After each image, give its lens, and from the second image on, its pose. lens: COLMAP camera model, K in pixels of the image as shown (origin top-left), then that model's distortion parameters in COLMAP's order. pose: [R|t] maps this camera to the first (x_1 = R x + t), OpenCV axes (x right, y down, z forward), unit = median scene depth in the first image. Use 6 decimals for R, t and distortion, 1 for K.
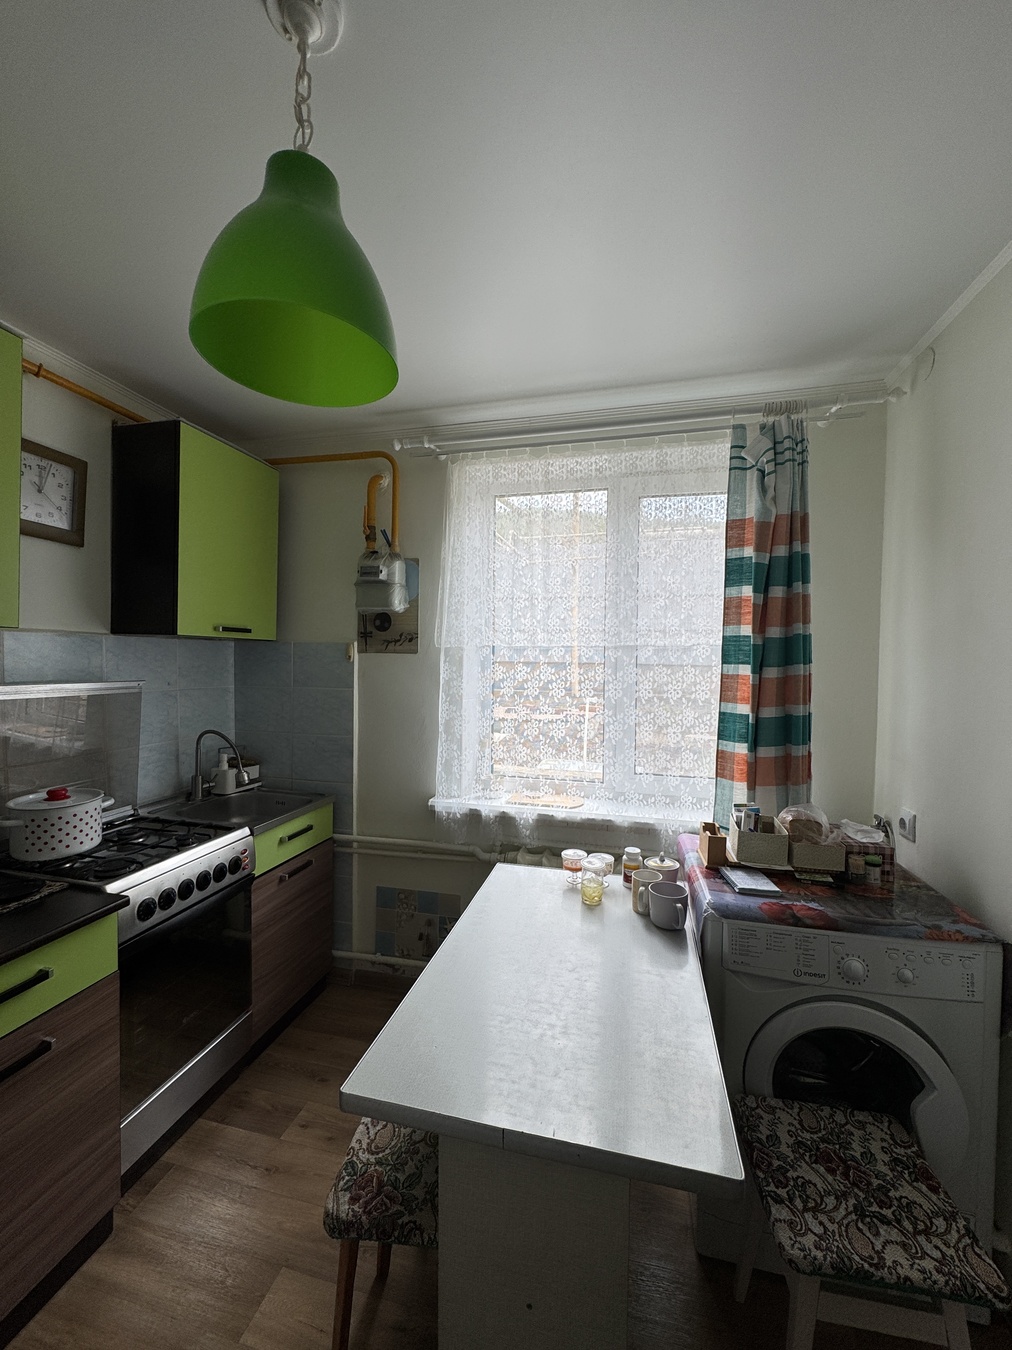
lens RADIAL K [[537.3, 0, 504.9], [0, 537.3, 673.6], [0, 0, 1]] dist [-0.002220, 0.000182]
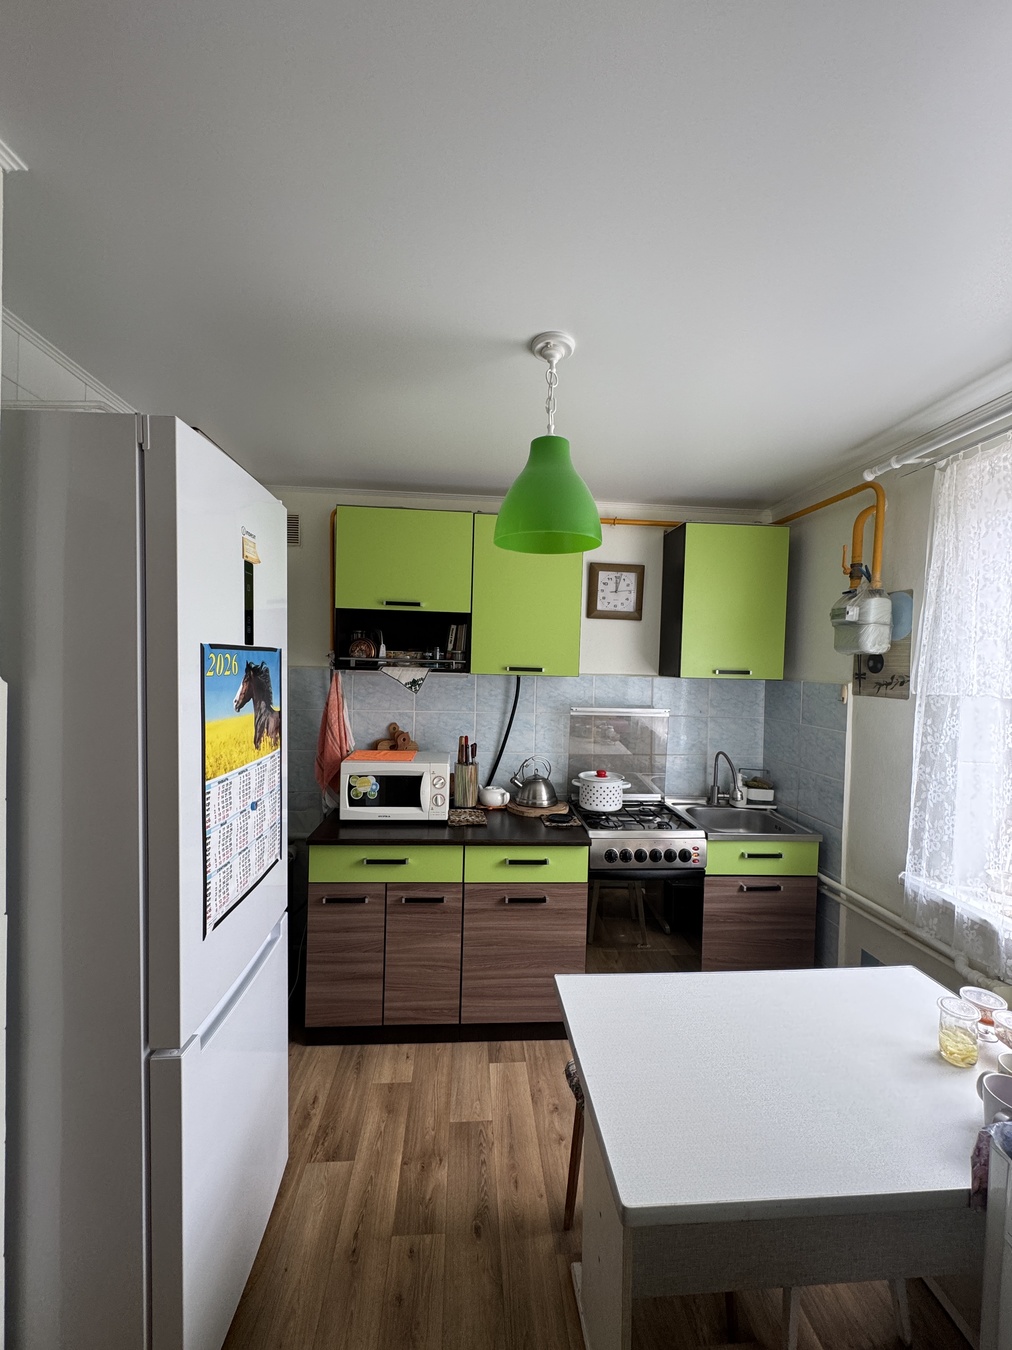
lens RADIAL K [[537.3, 0, 505.9], [0, 537.3, 673.4], [0, 0, 1]] dist [-0.002220, 0.000182]
pose [[0.315830, 0.012314, -0.948736, 0.484897], [-0.043237, 0.999064, -0.001426, -0.053898], [0.947830, 0.041471, 0.316067, 0.124237]]
